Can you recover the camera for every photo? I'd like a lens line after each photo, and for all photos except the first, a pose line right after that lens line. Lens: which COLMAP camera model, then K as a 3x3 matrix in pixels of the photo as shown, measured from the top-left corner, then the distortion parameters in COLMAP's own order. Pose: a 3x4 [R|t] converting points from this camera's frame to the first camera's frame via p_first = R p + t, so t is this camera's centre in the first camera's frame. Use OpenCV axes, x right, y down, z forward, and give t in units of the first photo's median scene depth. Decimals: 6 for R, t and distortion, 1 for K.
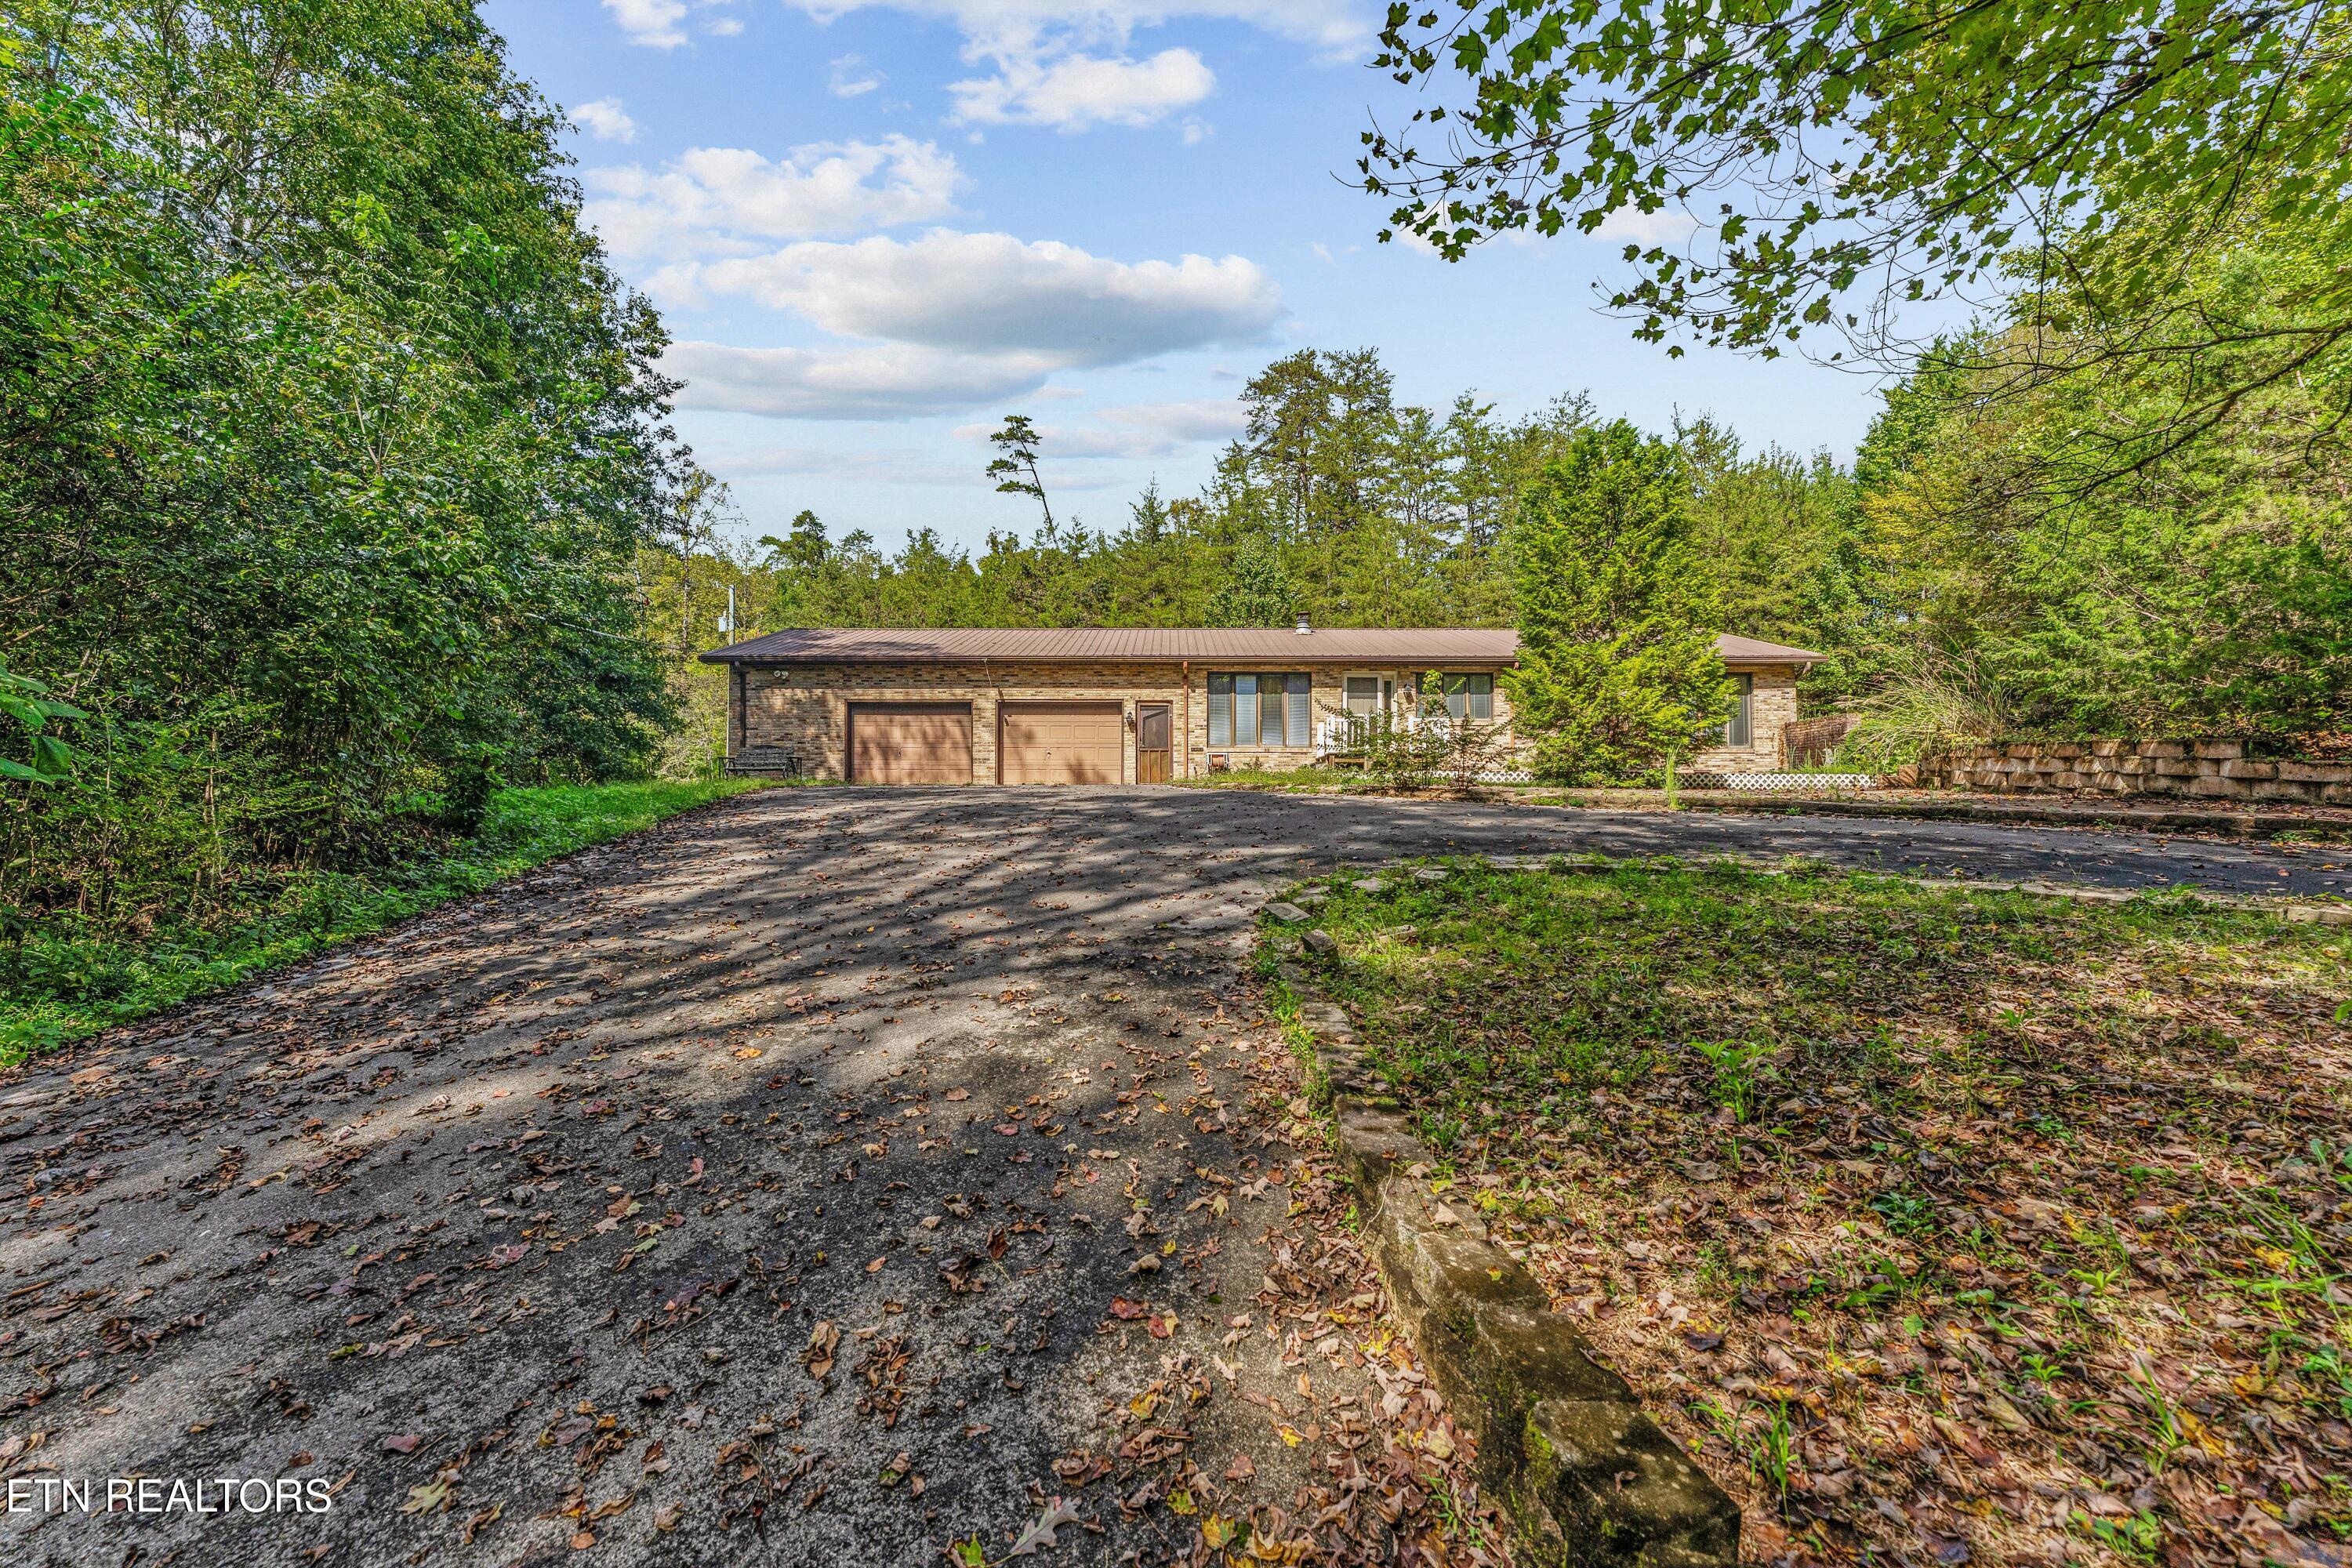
lens RADIAL K [[957.1, 0, 1165.1], [0, 957.1, 829.1], [0, 0, 1]] dist [0.001155, -0.000087]
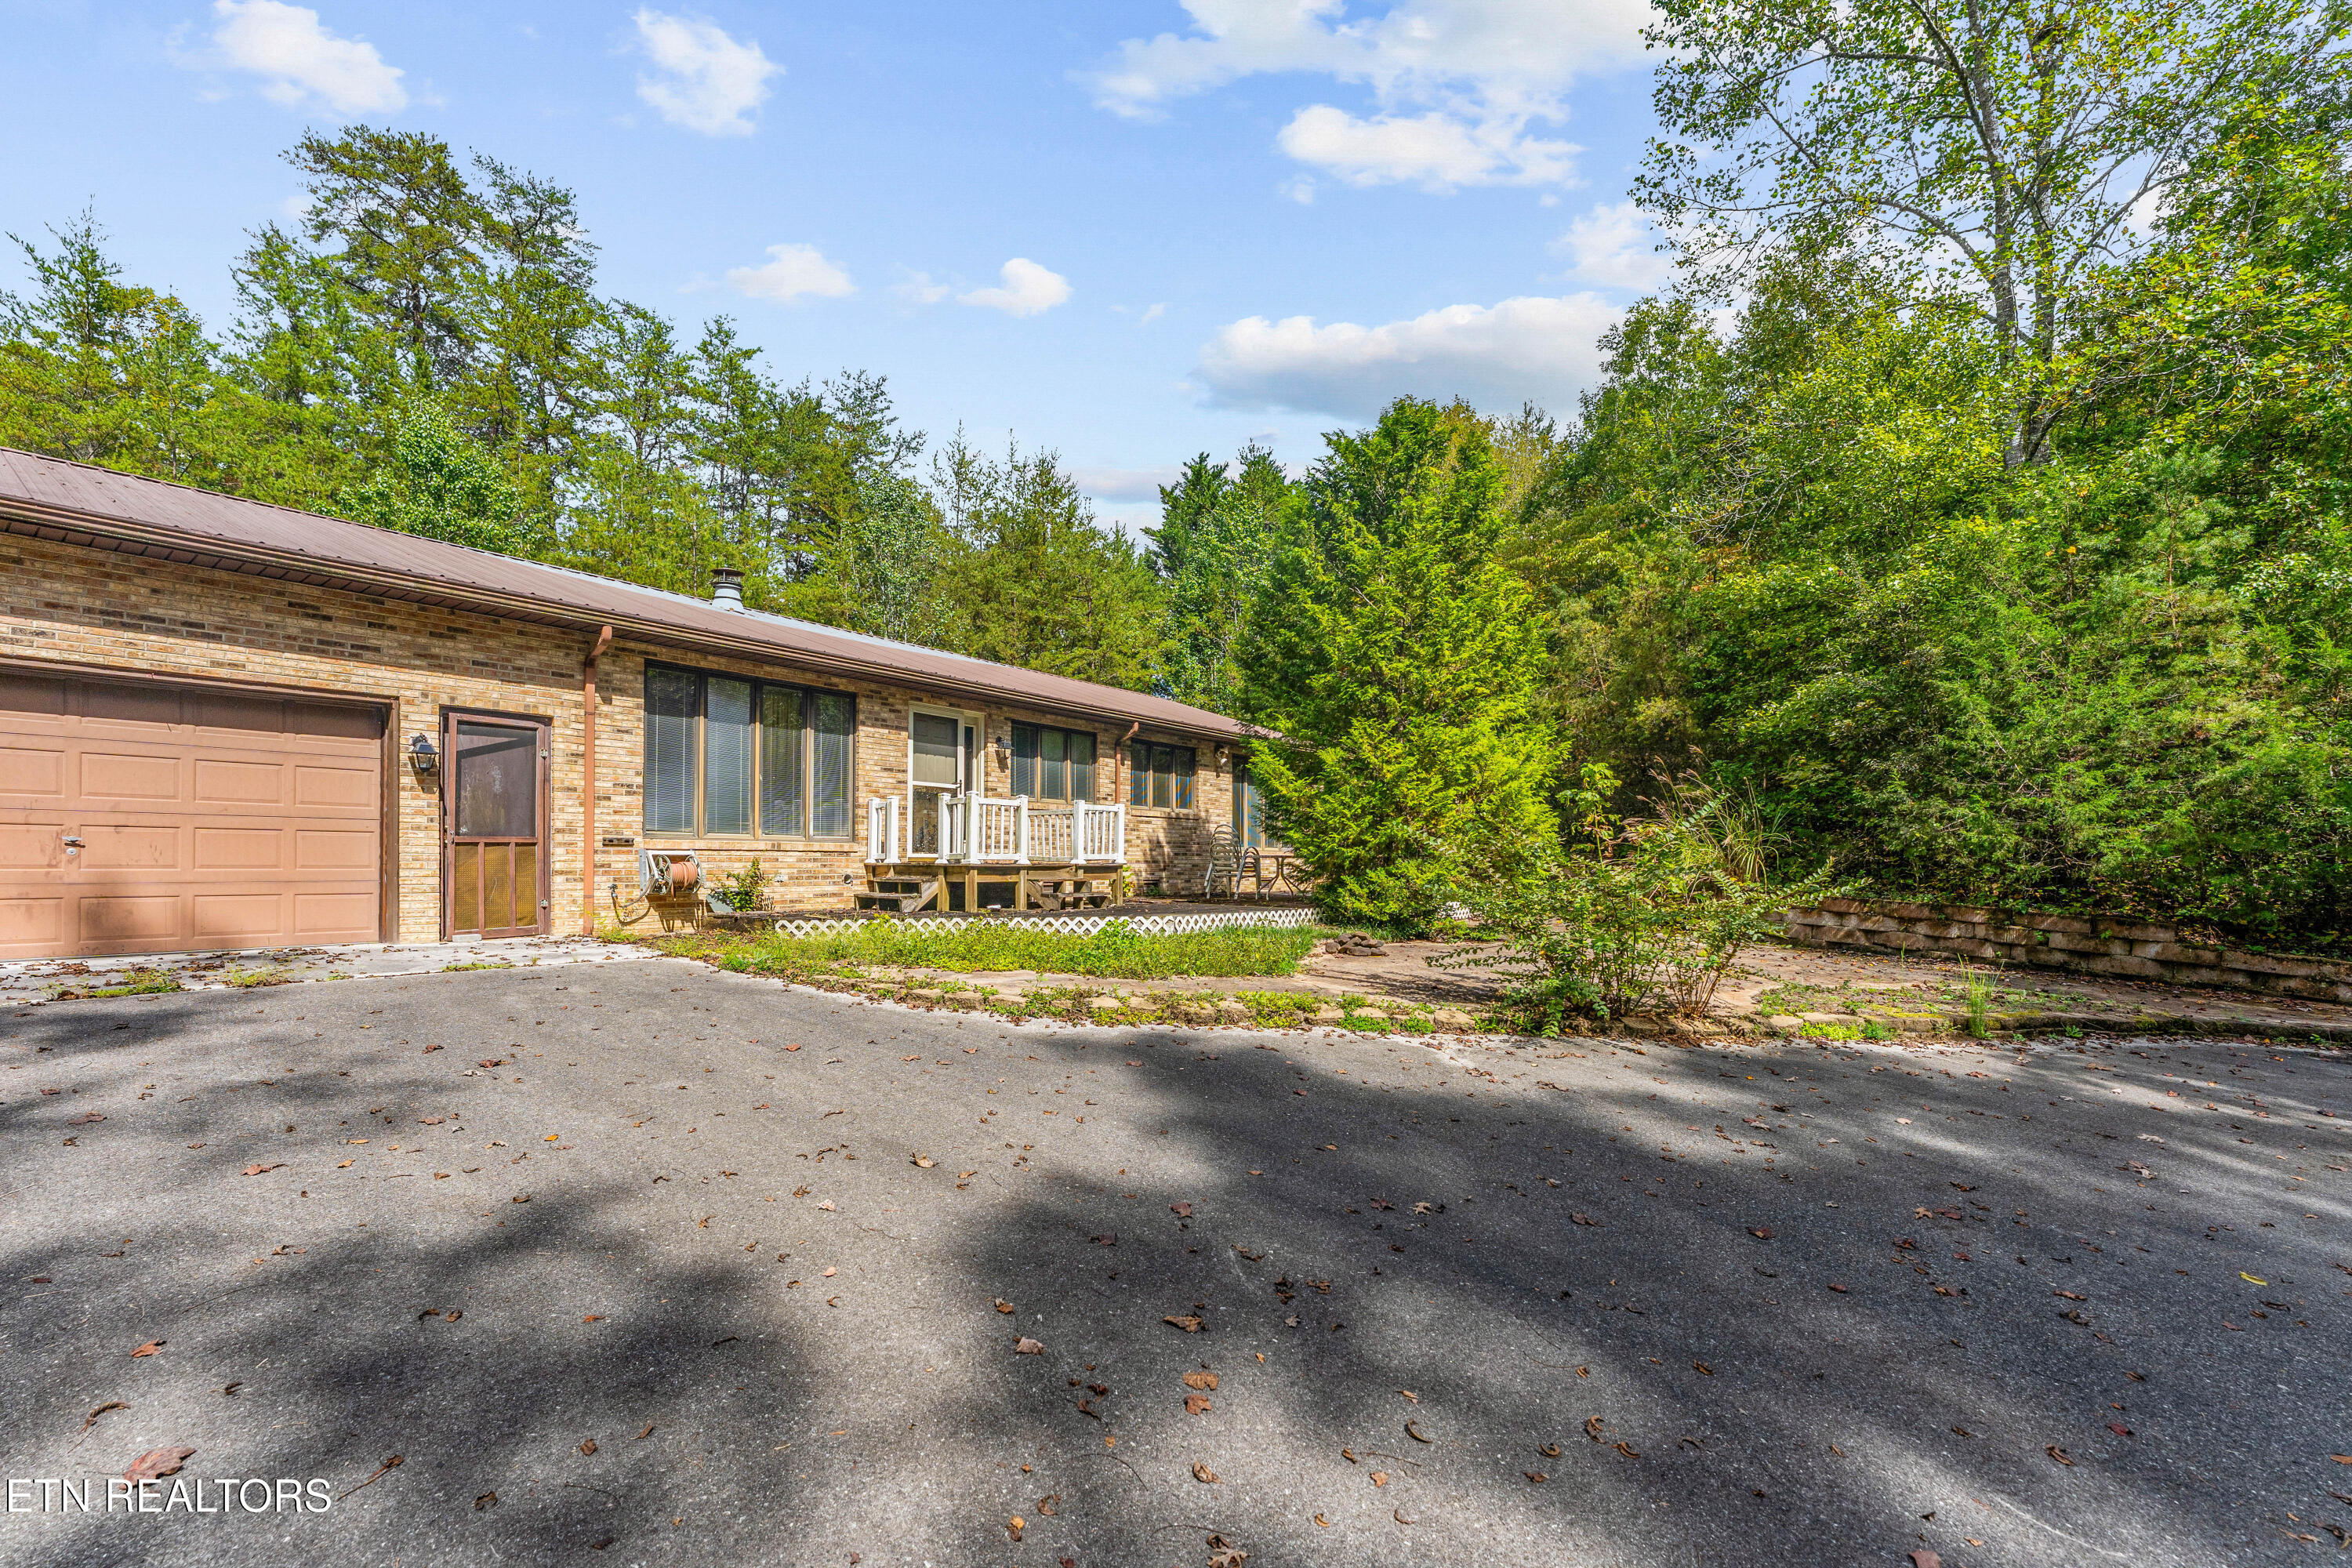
lens RADIAL K [[989.0, 0, 1175.2], [0, 989.0, 868.2], [0, 0, 1]] dist [0.000371, -0.000298]
pose [[0.603785, -0.002610, 0.797143, -0.162059], [0.003372, 0.999994, 0.000721, -0.070676], [-0.797140, 0.002253, 0.603790, 0.543896]]
